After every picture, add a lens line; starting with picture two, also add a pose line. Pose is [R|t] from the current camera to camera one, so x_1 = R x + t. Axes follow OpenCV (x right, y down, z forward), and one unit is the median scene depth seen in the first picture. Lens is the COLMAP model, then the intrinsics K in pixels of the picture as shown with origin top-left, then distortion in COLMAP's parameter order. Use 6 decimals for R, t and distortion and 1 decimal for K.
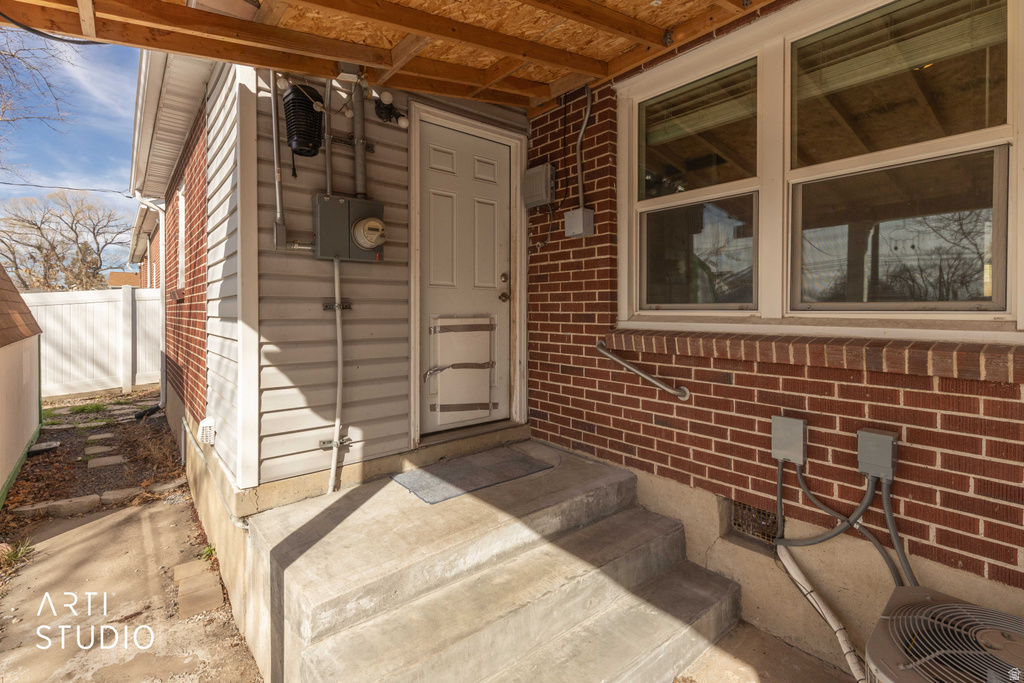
lens RADIAL K [[473.1, 0, 517.2], [0, 473.1, 310.9], [0, 0, 1]] dist [0.010385, -0.001463]
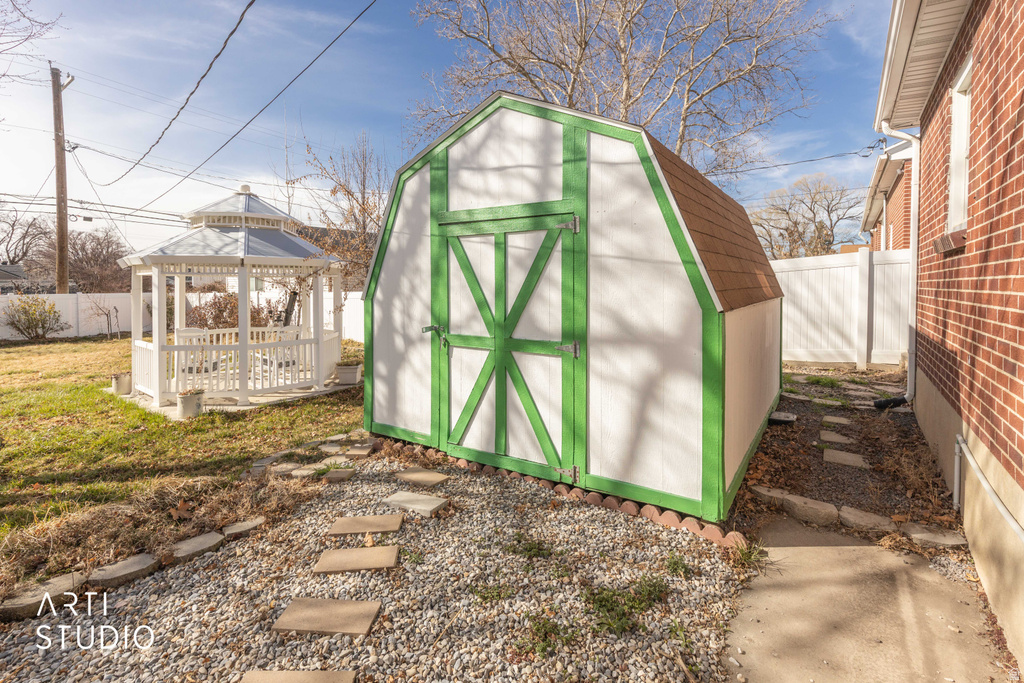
lens RADIAL K [[473.1, 0, 522.0], [0, 473.1, 293.4], [0, 0, 1]] dist [0.010385, -0.001463]
pose [[0.272556, 0.024553, -0.961827, -0.397378], [-0.008872, 0.999696, 0.023005, 0.042280], [0.962099, 0.002263, 0.272691, 0.419824]]
